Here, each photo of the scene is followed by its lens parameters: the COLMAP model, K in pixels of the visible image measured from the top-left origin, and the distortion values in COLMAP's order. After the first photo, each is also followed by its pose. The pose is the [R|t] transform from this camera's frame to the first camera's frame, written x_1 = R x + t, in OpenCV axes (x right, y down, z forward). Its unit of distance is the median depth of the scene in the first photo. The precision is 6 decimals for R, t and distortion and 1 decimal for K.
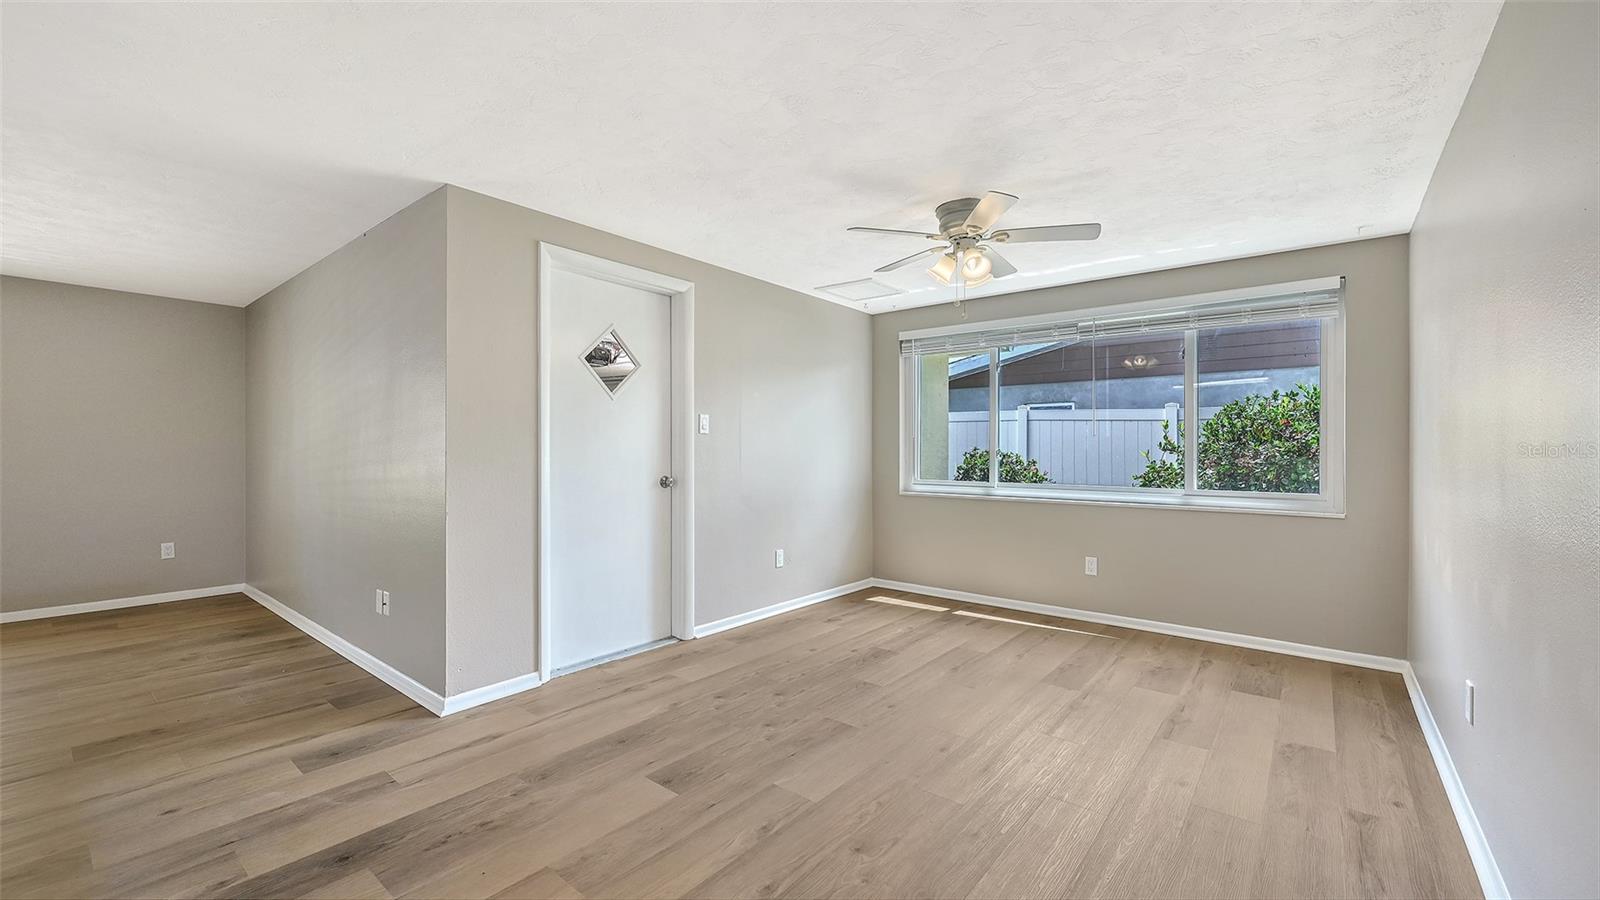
lens RADIAL K [[638.3, 0, 800.0], [0, 638.3, 450.0], [0, 0, 1]] dist [-0.001530, -0.000143]
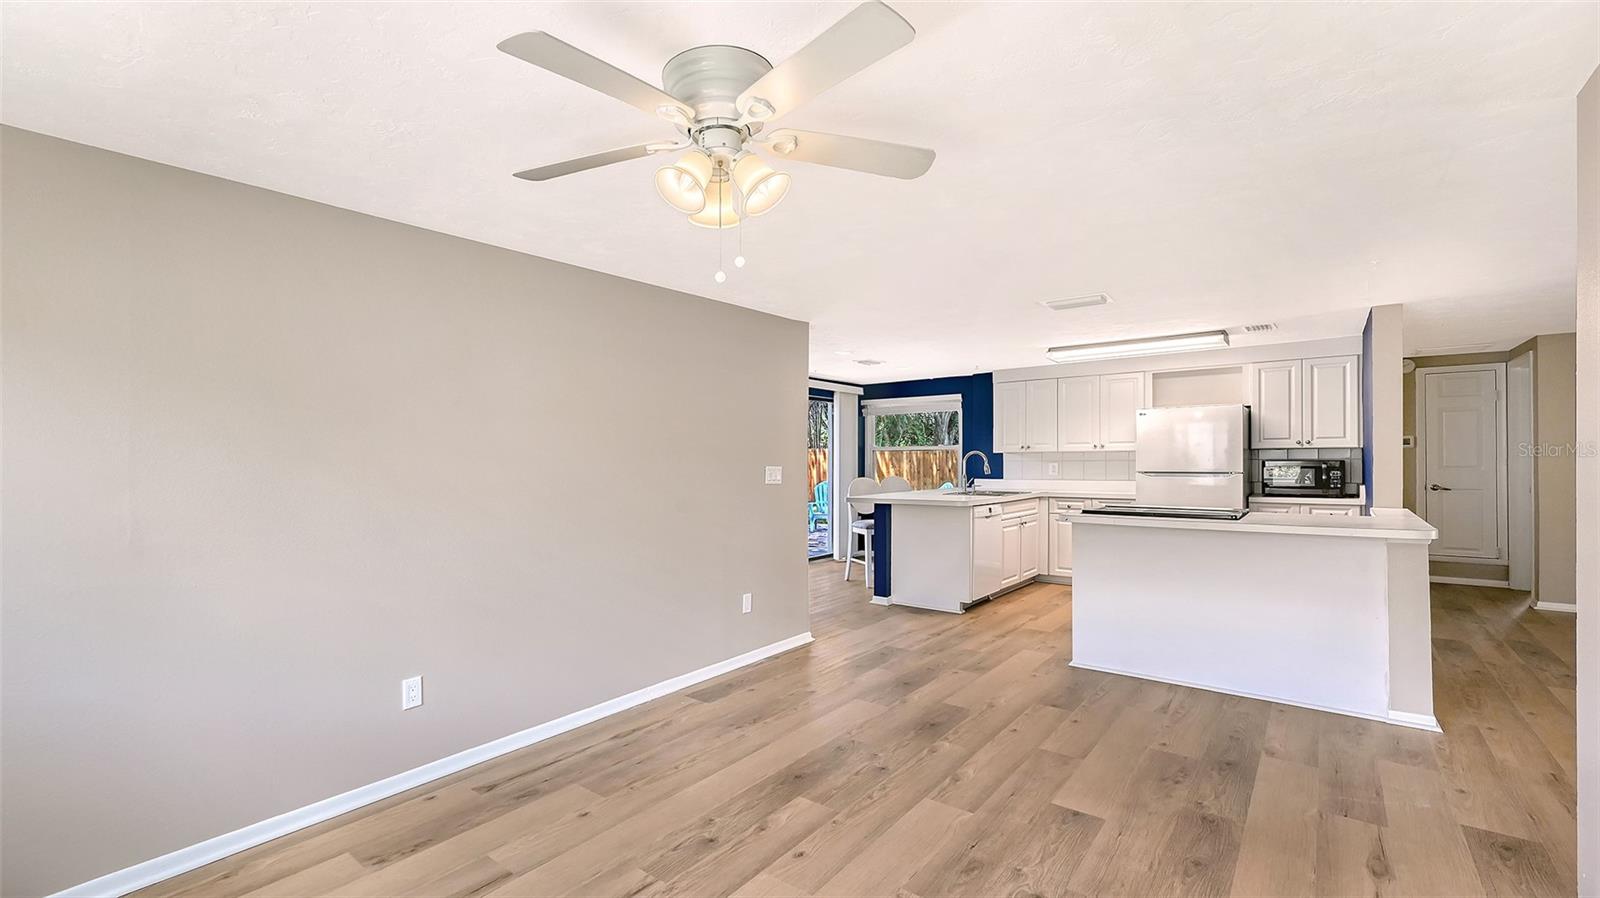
lens RADIAL K [[665.4, 0, 731.8], [0, 665.4, 458.1], [0, 0, 1]] dist [0.000566, -0.000489]
pose [[-0.999108, 0.007891, 0.041479, 0.268206], [0.007874, 0.999969, -0.000575, -0.059455], [-0.041482, -0.000248, -0.999139, 1.851772]]
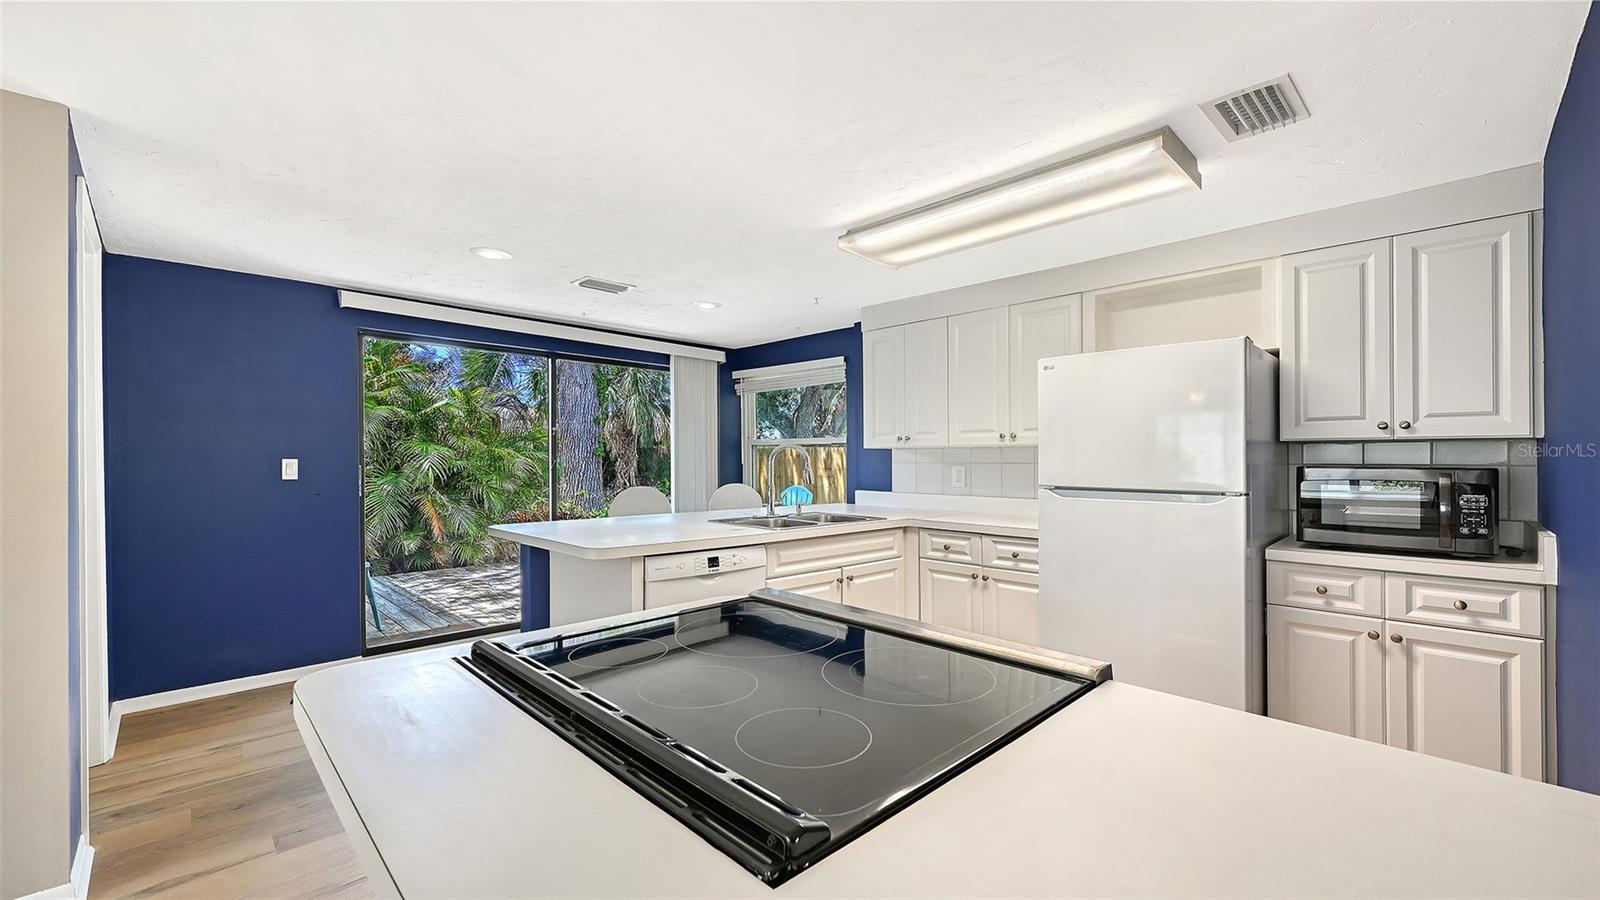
lens RADIAL K [[638.3, 0, 800.0], [0, 638.3, 450.0], [0, 0, 1]] dist [-0.001530, -0.000143]
pose [[-0.993730, -0.000239, 0.111810, -0.803312], [-0.001378, 0.999948, -0.010109, -0.052418], [-0.111802, -0.010200, -0.993678, 0.555679]]
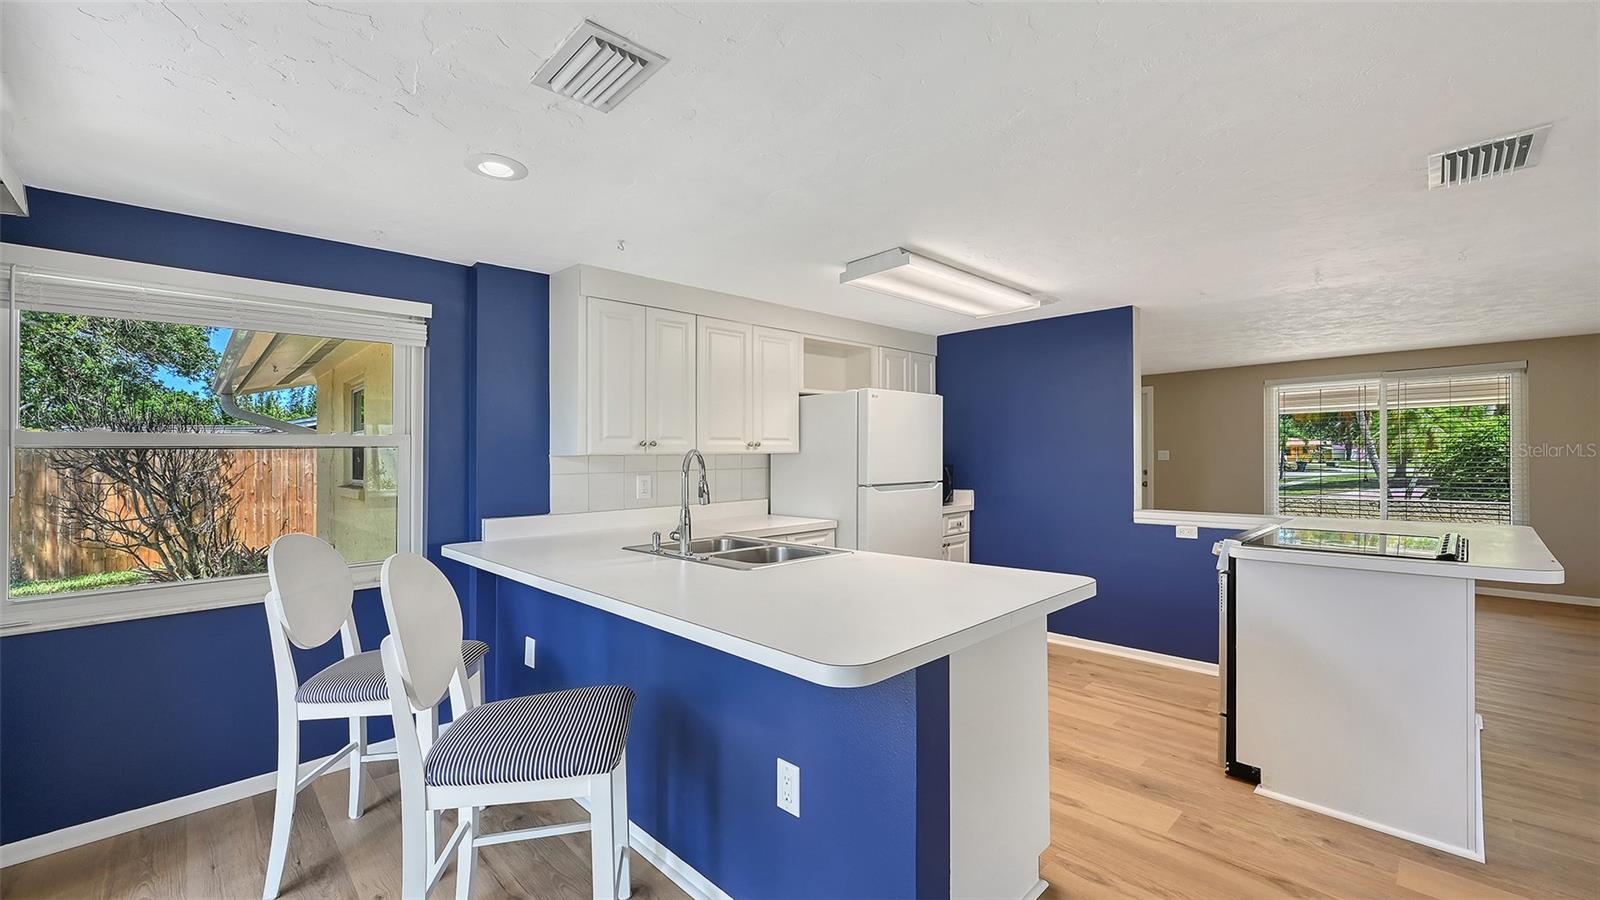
lens RADIAL K [[658.0, 0, 804.6], [0, 658.0, 457.9], [0, 0, 1]] dist [0.000625, 0.000140]
pose [[-0.114562, 0.007977, -0.993384, 0.441790], [0.007066, 0.999949, 0.007215, -0.075851], [0.993391, -0.006192, -0.114612, -0.592774]]
